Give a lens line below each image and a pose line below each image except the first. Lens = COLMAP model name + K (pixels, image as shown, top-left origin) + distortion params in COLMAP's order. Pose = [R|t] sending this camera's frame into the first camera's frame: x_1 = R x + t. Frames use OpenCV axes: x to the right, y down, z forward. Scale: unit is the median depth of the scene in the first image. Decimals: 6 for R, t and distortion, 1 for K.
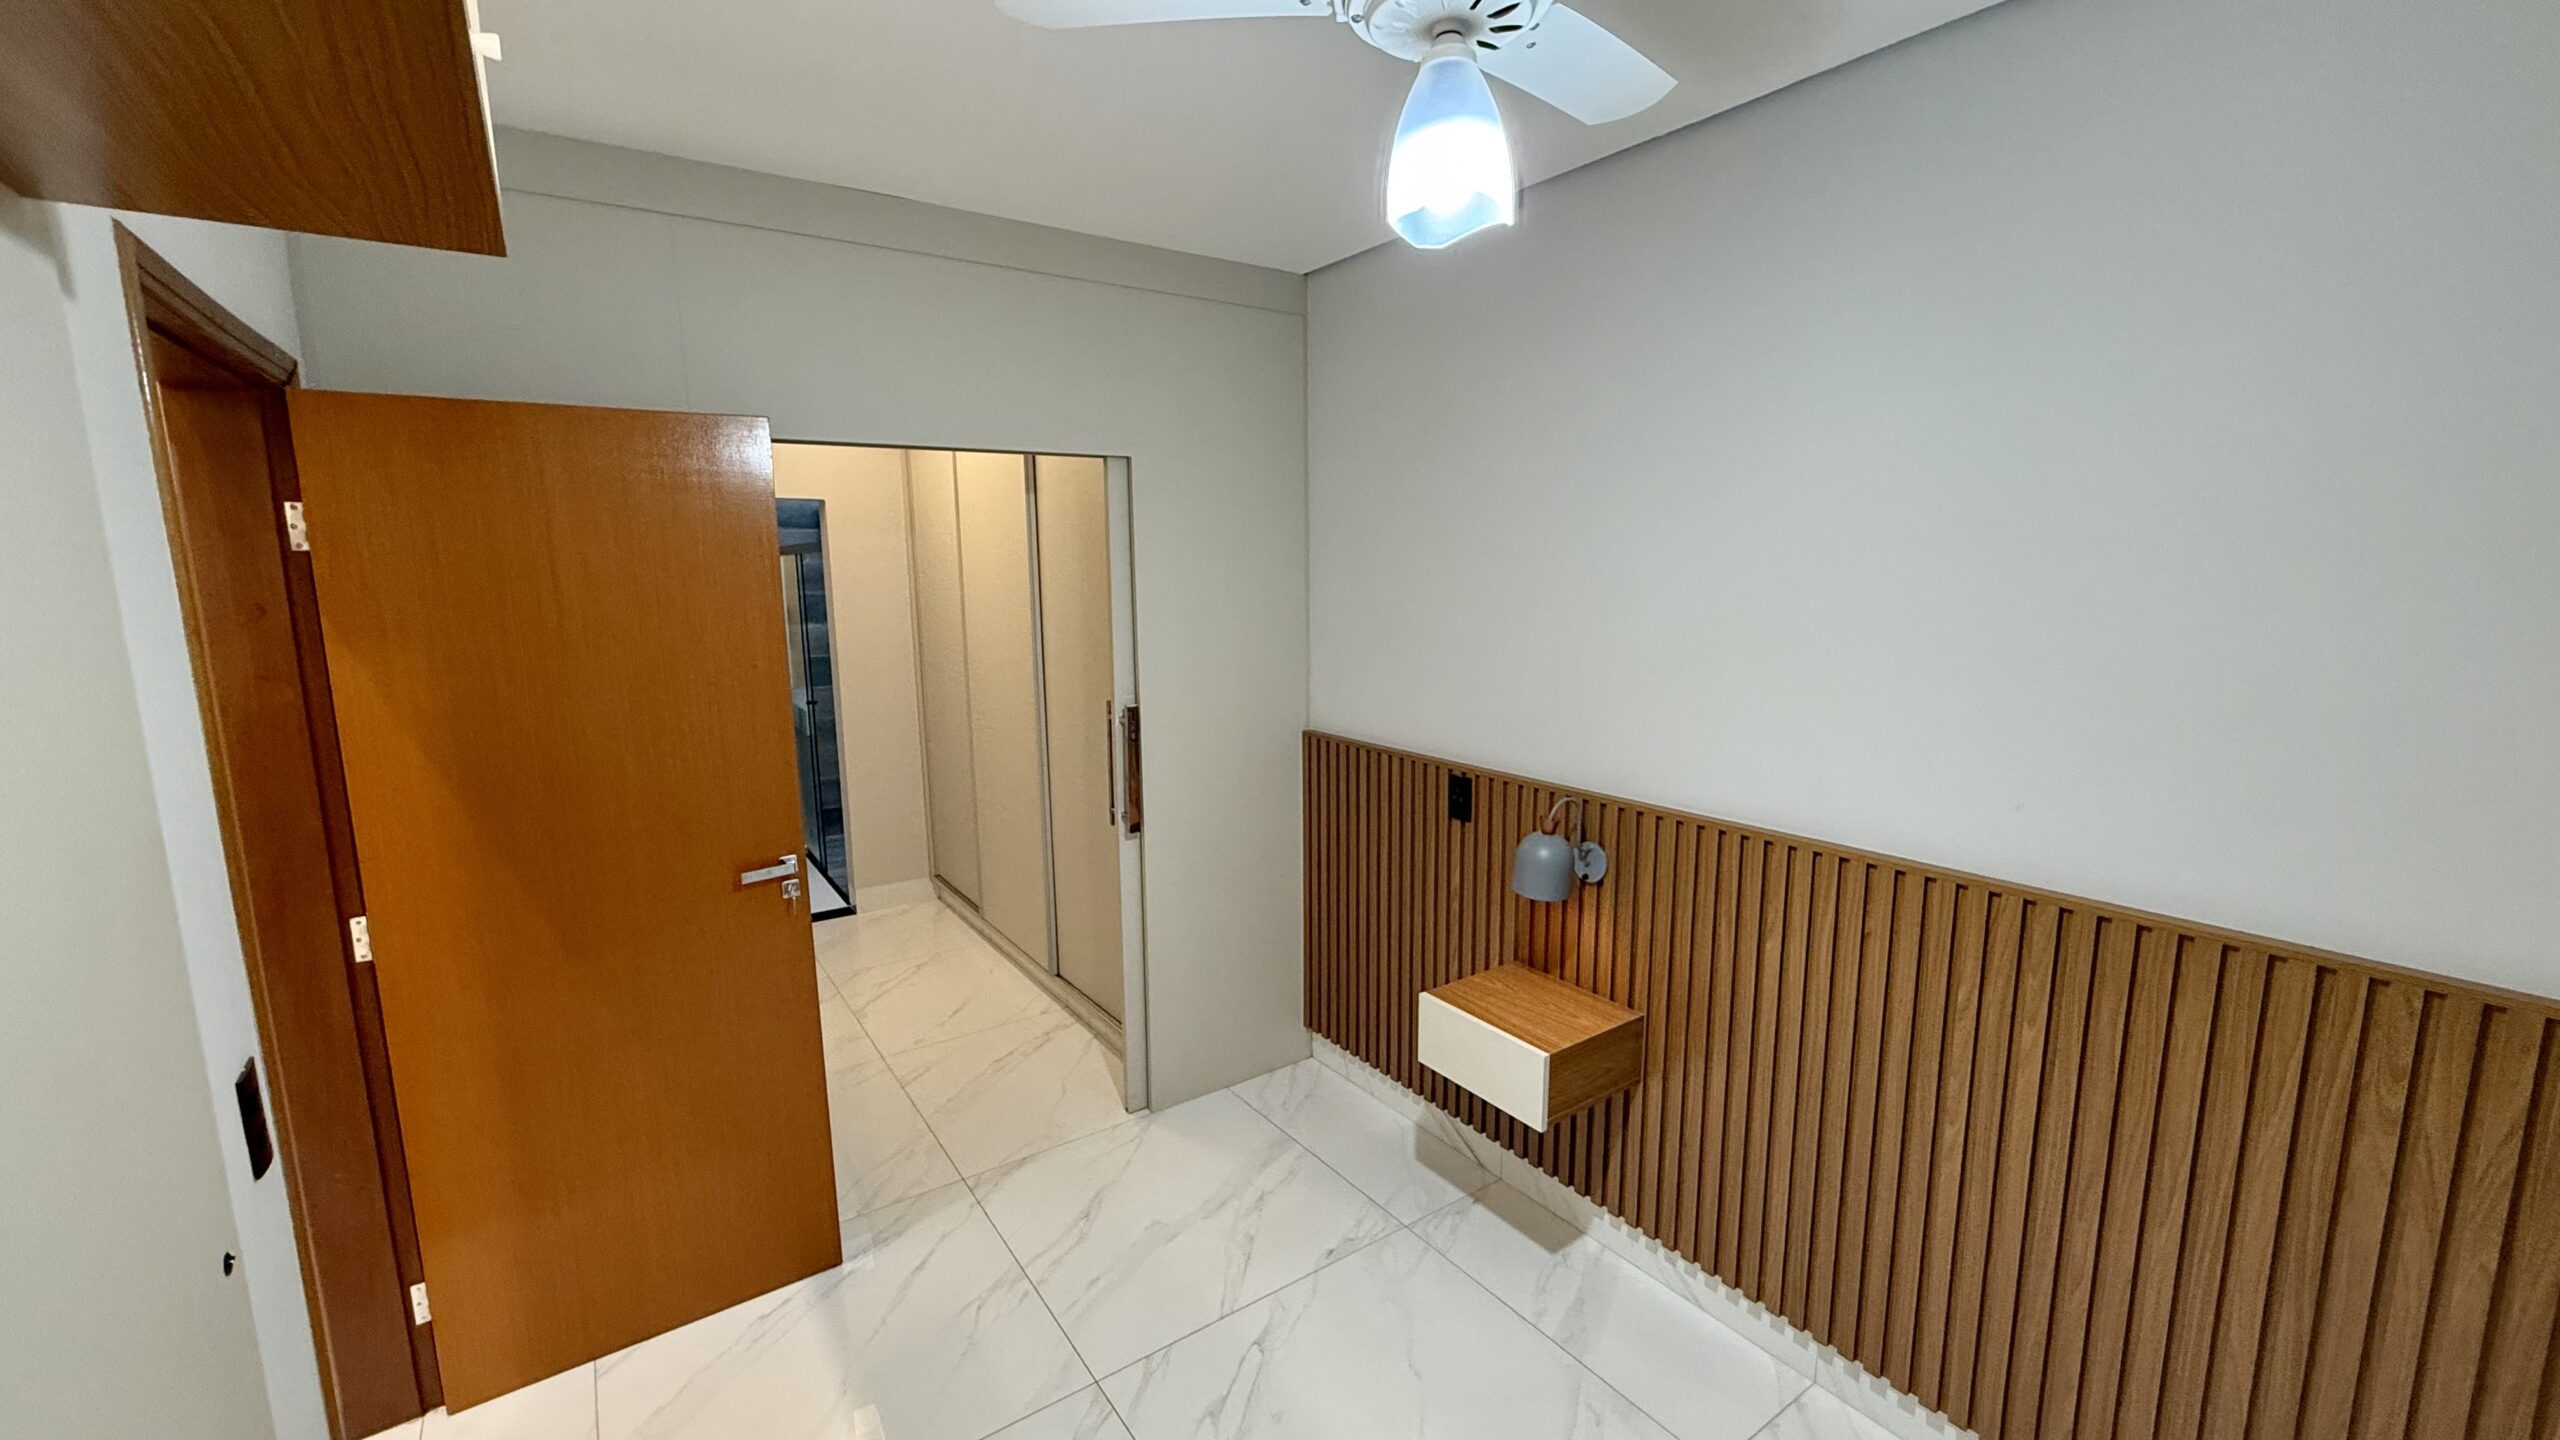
lens RADIAL K [[1023.2, 0, 1276.9], [0, 1023.2, 729.1], [0, 0, 1]] dist [-0.000428, 0.000631]
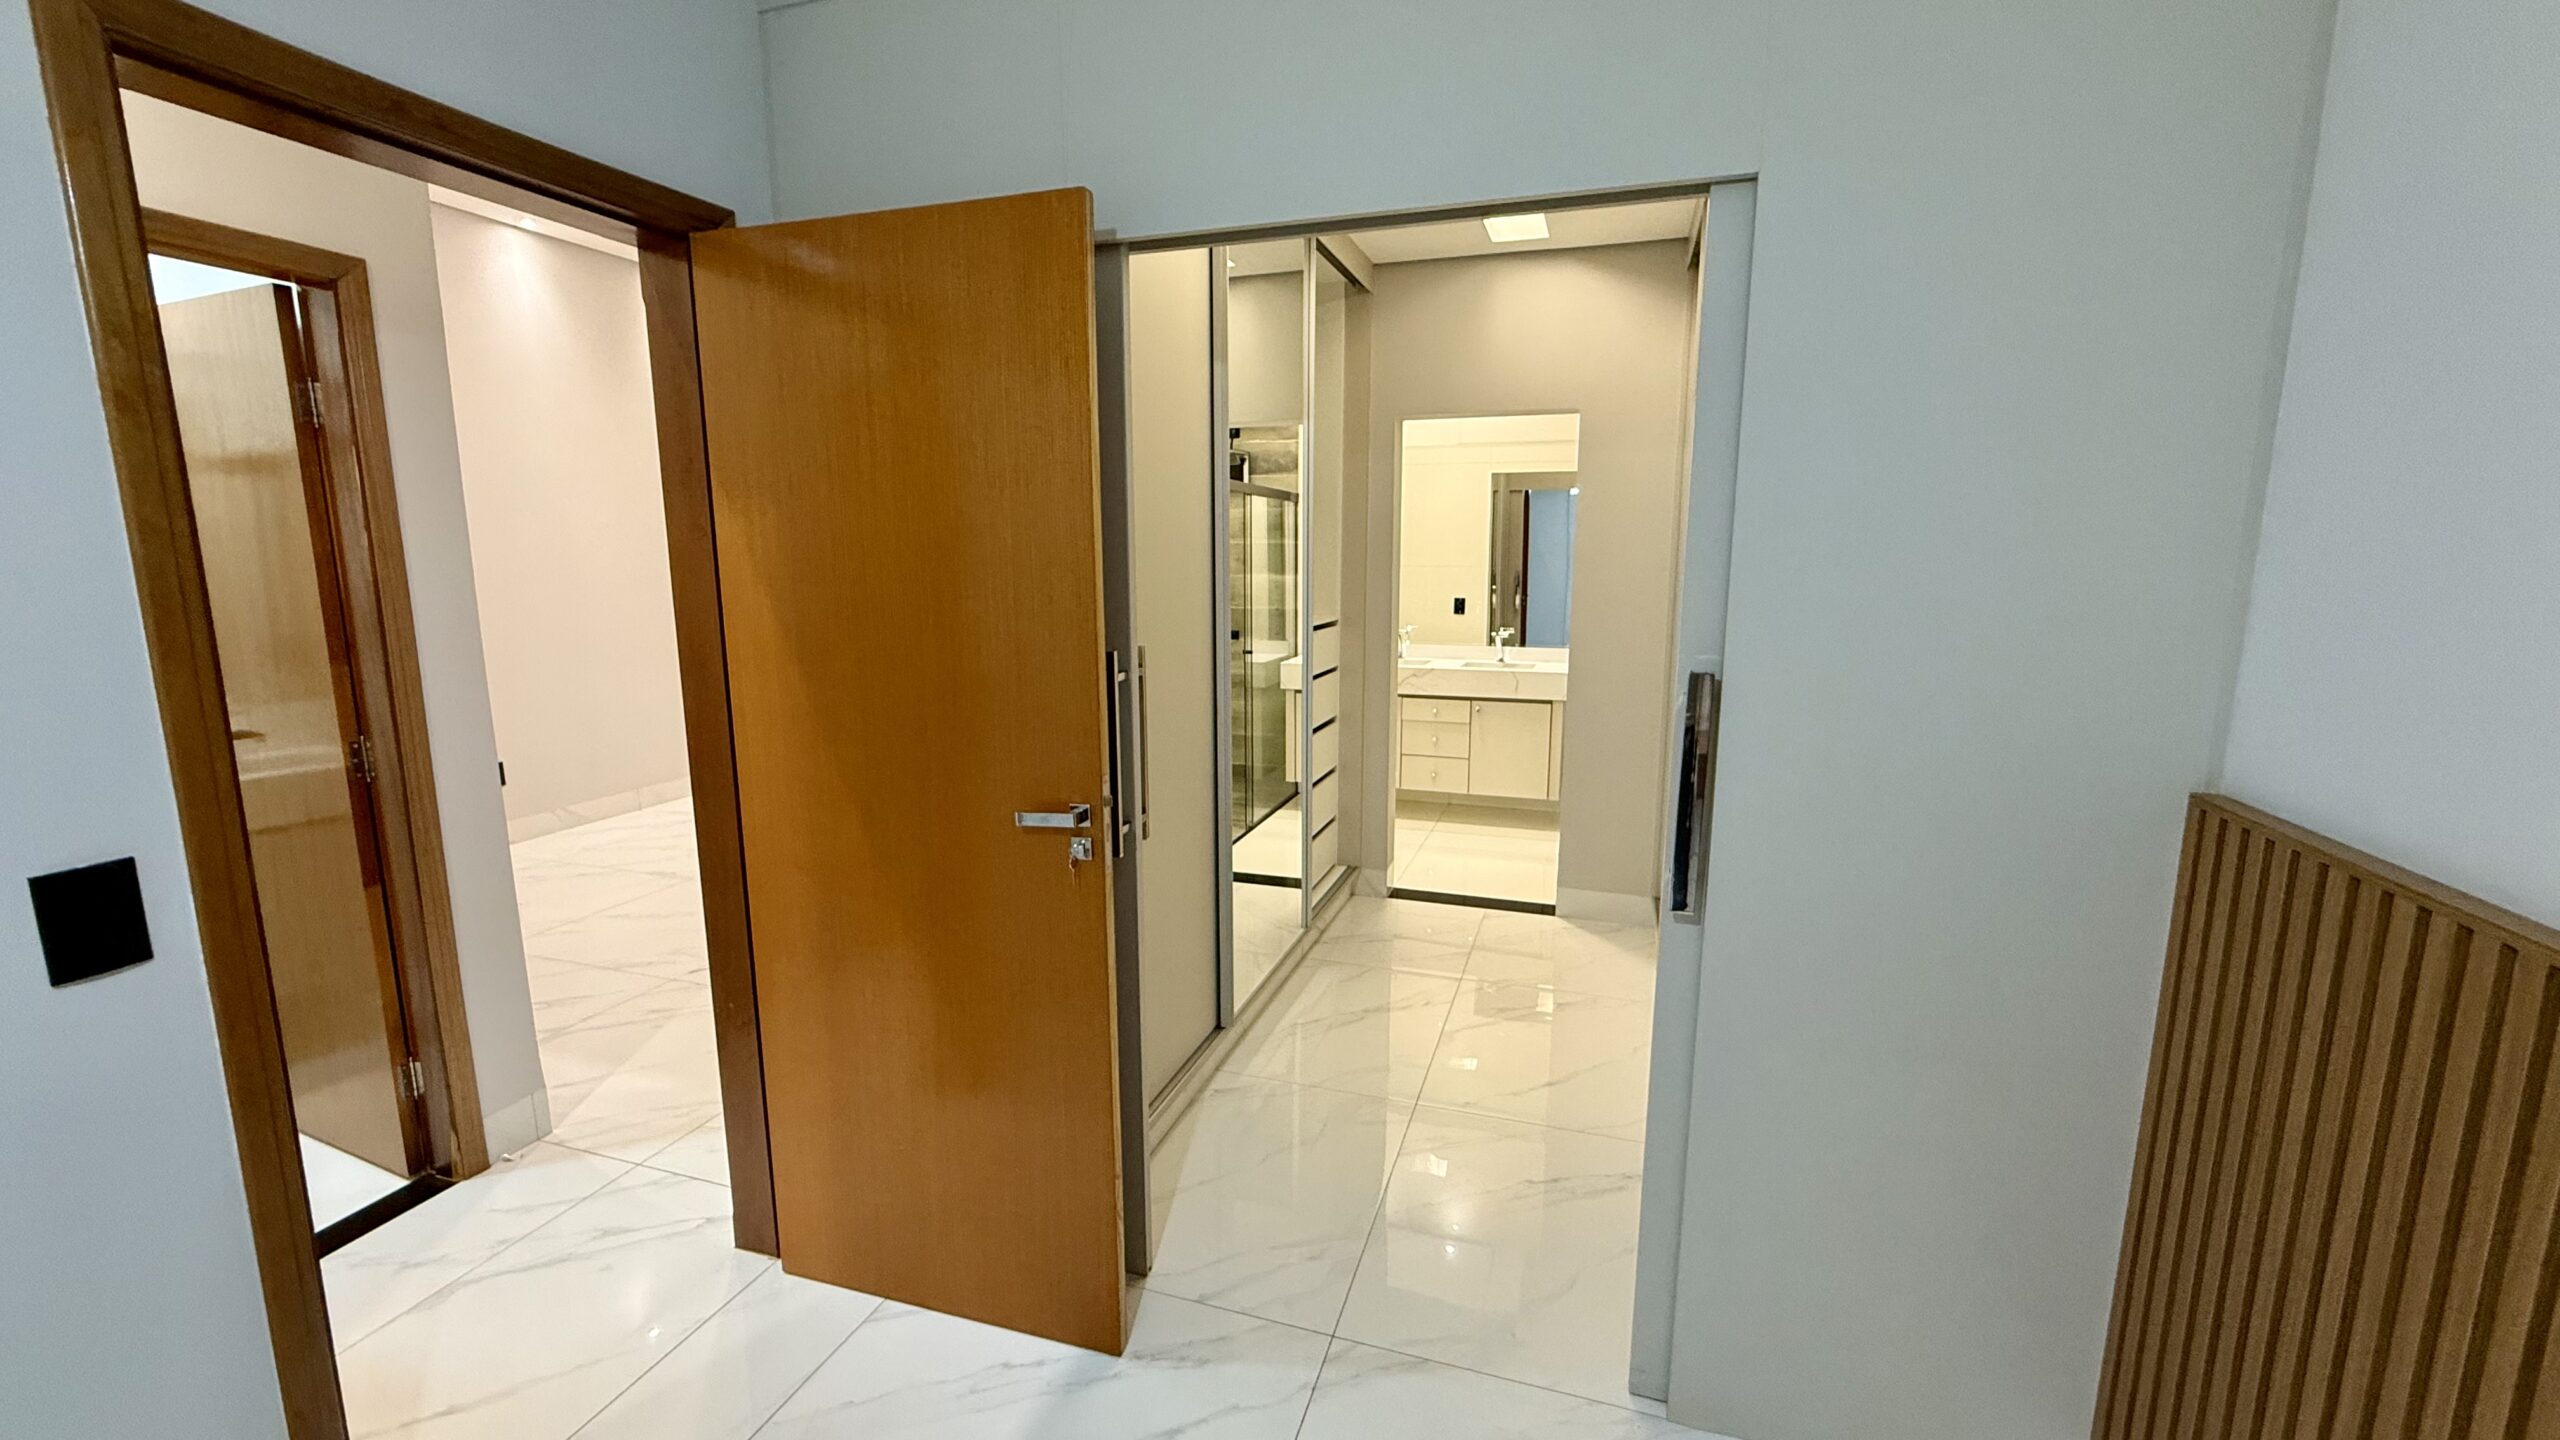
lens RADIAL K [[1023.2, 0, 1282.5], [0, 1023.2, 712.9], [0, 0, 1]] dist [-0.000428, 0.000631]
pose [[0.598544, 0.142788, -0.788262, 0.147720], [-0.135259, 0.987873, 0.076241, -0.013771], [0.789588, 0.060986, 0.610599, 0.531963]]
